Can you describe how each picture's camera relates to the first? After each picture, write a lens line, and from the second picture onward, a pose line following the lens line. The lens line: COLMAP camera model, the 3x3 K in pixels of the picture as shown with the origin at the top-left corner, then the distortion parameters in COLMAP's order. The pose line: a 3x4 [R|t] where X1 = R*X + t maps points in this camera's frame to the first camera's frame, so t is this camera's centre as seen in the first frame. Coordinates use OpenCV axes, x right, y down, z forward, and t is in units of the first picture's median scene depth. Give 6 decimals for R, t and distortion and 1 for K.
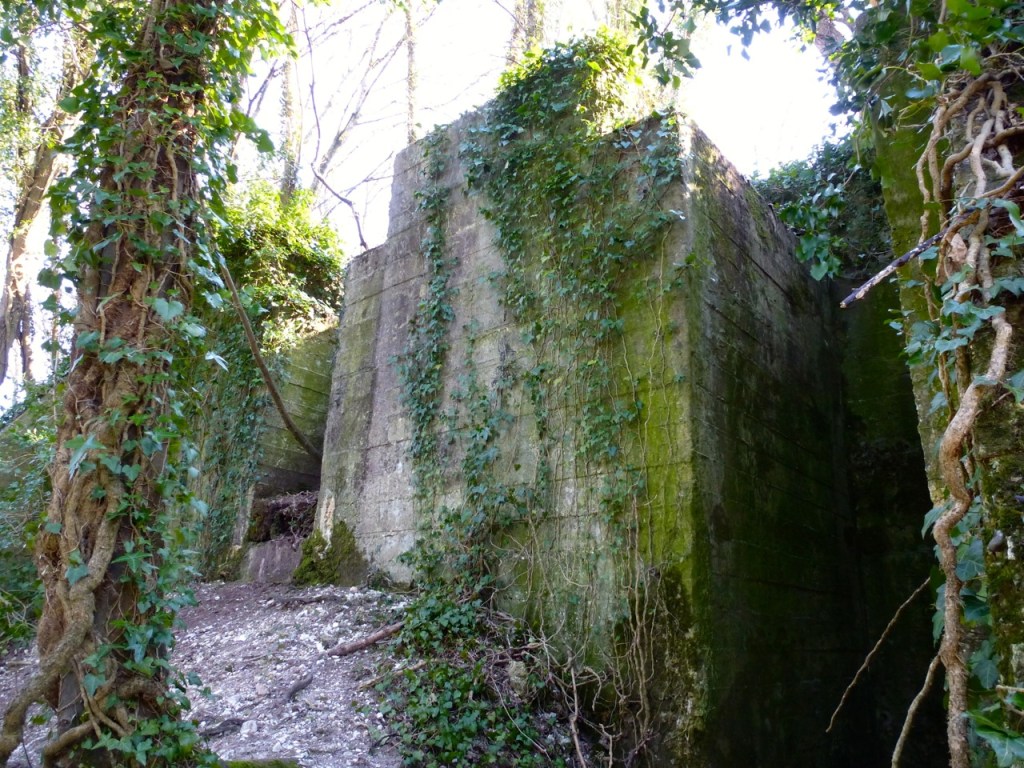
lens RADIAL K [[736.8, 0, 510.7], [0, 736.8, 382.5], [0, 0, 1]] dist [-0.077517, 0.030358]
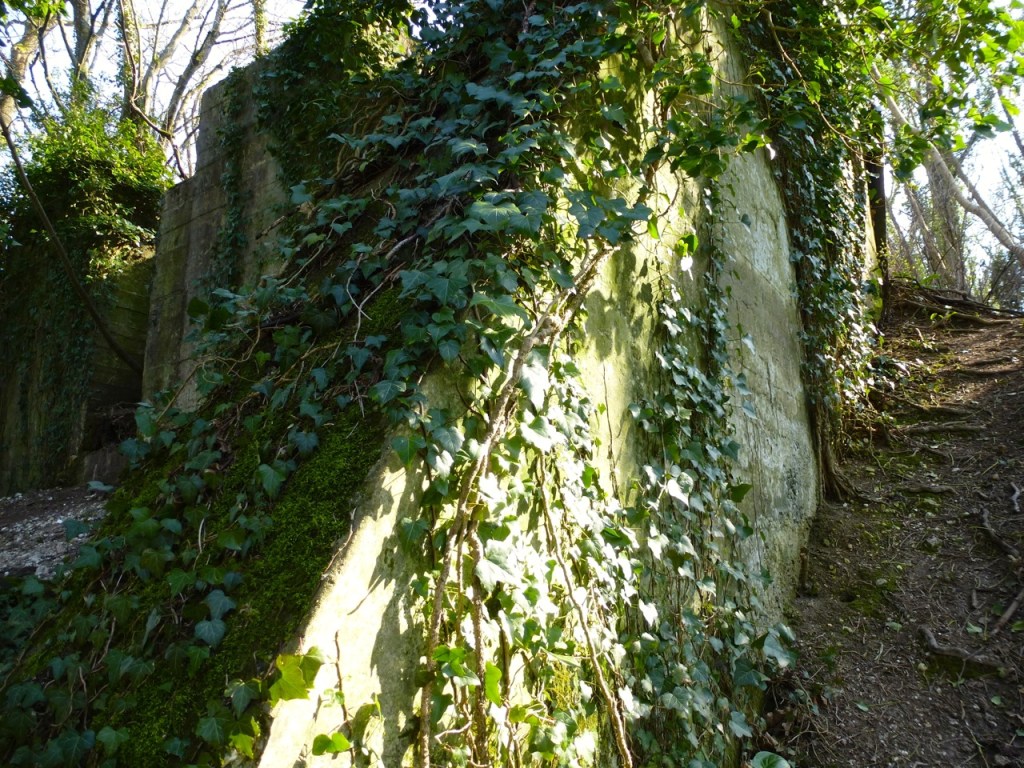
lens RADIAL K [[736.8, 0, 513.4], [0, 736.8, 385.1], [0, 0, 1]] dist [-0.077517, 0.030358]
pose [[0.990540, -0.027943, 0.134348, 0.133044], [0.013757, 0.994337, 0.105378, 0.011849], [-0.136532, -0.102533, 0.985315, -0.144947]]
